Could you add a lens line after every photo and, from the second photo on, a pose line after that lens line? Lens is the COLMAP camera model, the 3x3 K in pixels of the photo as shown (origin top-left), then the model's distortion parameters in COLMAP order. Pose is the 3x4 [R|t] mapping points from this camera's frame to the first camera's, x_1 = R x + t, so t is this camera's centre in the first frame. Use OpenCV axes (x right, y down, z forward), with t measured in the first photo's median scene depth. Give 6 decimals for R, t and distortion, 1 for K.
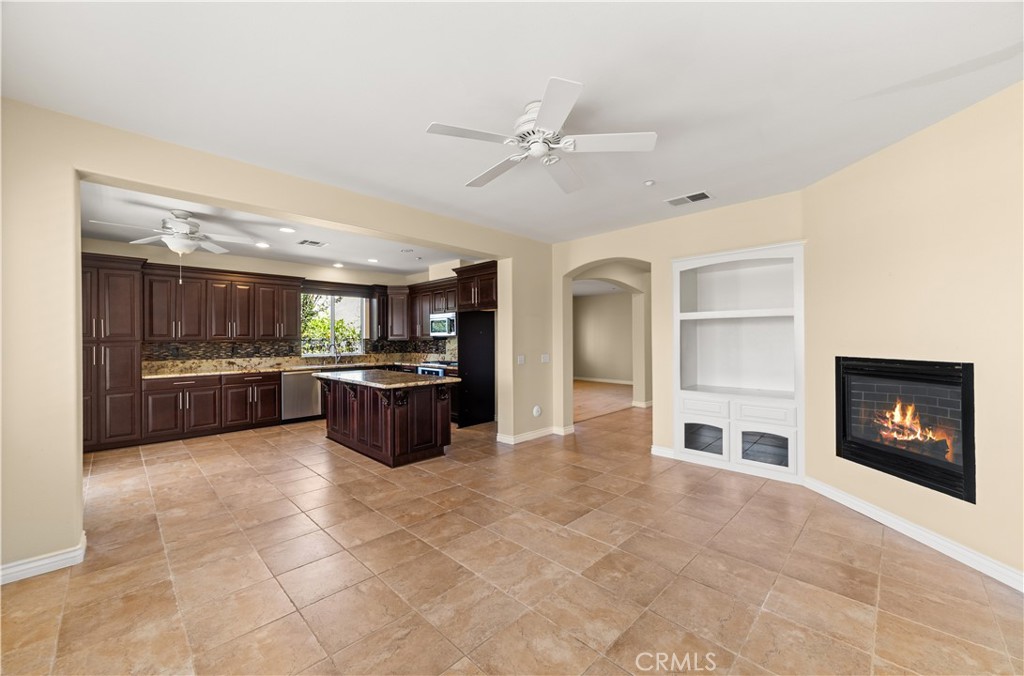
lens RADIAL K [[396.1, 0, 520.6], [0, 396.1, 337.4], [0, 0, 1]] dist [0.003017, 0.000374]
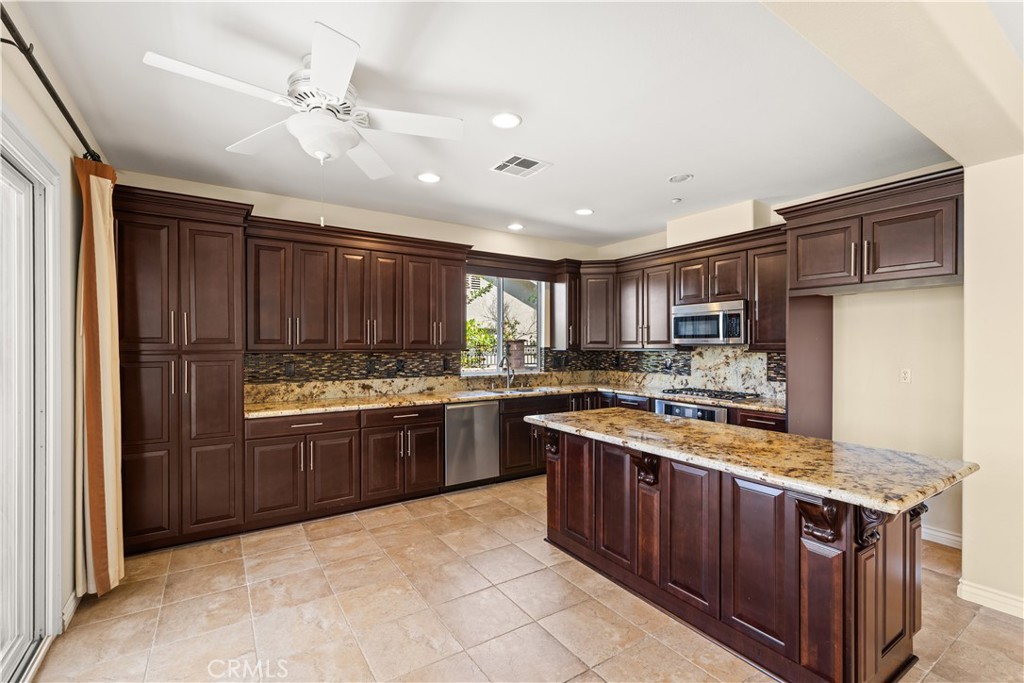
lens RADIAL K [[453.0, 0, 512.5], [0, 453.0, 347.8], [0, 0, 1]] dist [-0.000178, 0.000524]
pose [[0.976875, 0.009369, -0.213606, -0.352562], [-0.007198, 0.999914, 0.010938, -0.004470], [0.213690, -0.009147, 0.976859, 0.359429]]
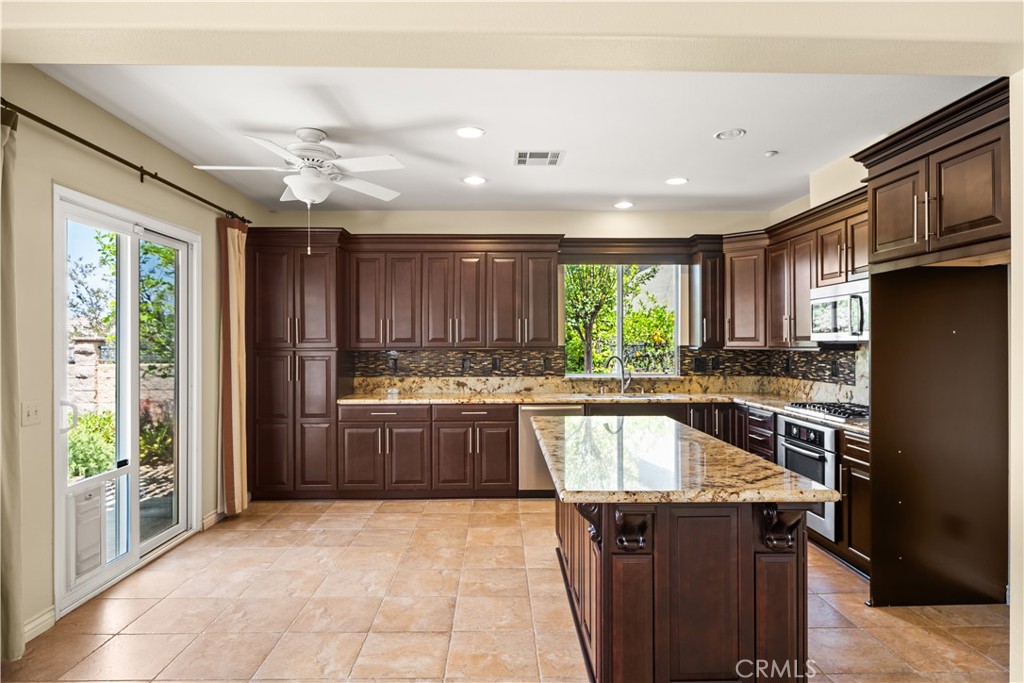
lens RADIAL K [[601.6, 0, 512.6], [0, 601.6, 338.8], [0, 0, 1]] dist [-0.002188, 0.000578]
pose [[0.709857, 0.000198, -0.704345, -0.007957], [-0.000974, 0.999999, -0.000701, -0.005817], [0.704345, 0.001184, 0.709857, 0.377498]]
